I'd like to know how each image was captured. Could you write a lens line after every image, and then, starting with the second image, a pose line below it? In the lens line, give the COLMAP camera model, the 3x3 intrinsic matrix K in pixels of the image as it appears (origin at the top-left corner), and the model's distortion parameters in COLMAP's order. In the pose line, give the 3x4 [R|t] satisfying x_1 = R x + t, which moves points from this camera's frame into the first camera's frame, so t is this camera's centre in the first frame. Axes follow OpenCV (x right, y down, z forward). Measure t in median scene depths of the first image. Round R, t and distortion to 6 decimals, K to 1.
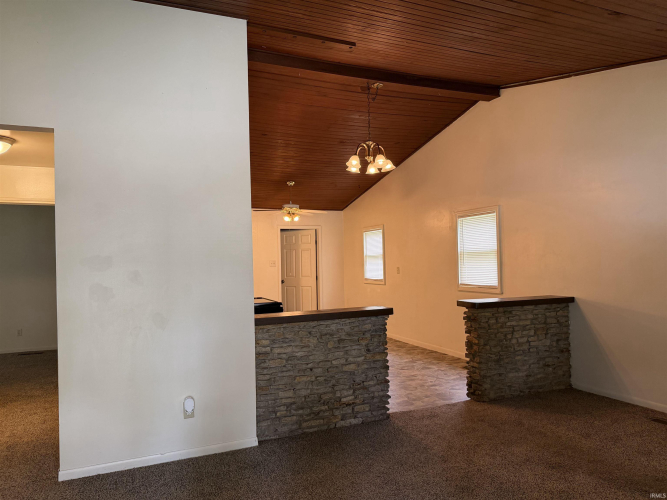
lens RADIAL K [[472.1, 0, 331.5], [0, 472.1, 250.2], [0, 0, 1]] dist [0.021861, -0.036452]
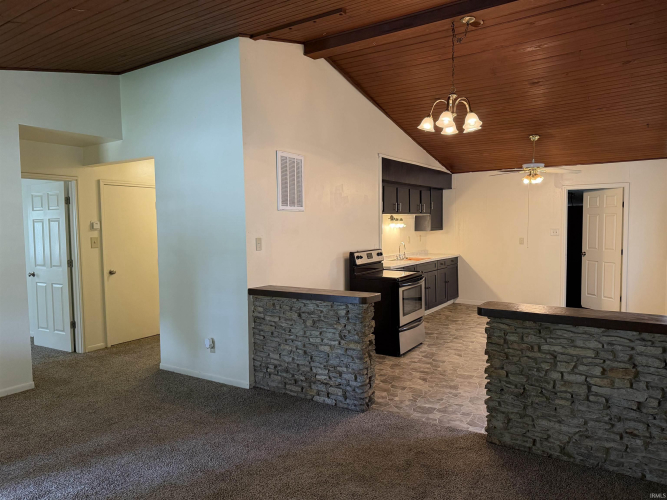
lens RADIAL K [[472.1, 0, 331.2], [0, 472.1, 250.4], [0, 0, 1]] dist [0.021861, -0.036452]
pose [[0.546890, 0.060595, -0.835009, 0.783500], [0.023351, 0.995885, 0.087563, -0.045357], [0.836879, -0.067385, 0.543224, 0.418264]]
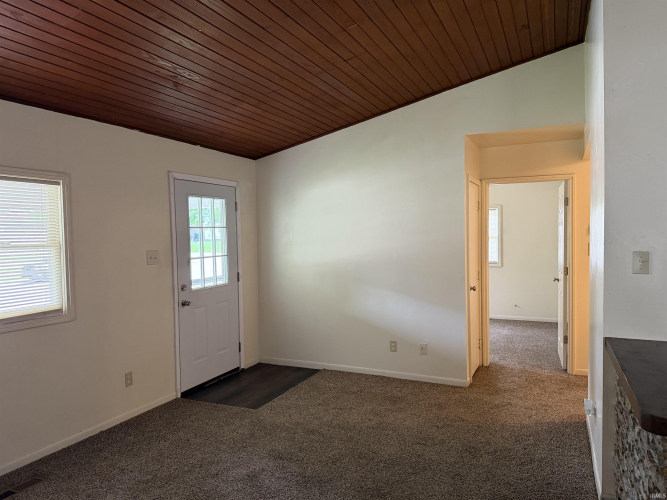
lens RADIAL K [[472.1, 0, 334.5], [0, 472.1, 250.7], [0, 0, 1]] dist [0.021861, -0.036452]
pose [[-0.743001, 0.057761, -0.666794, 0.508843], [0.051668, 0.998246, 0.028900, -0.026580], [0.667293, -0.012979, -0.744682, 1.015033]]
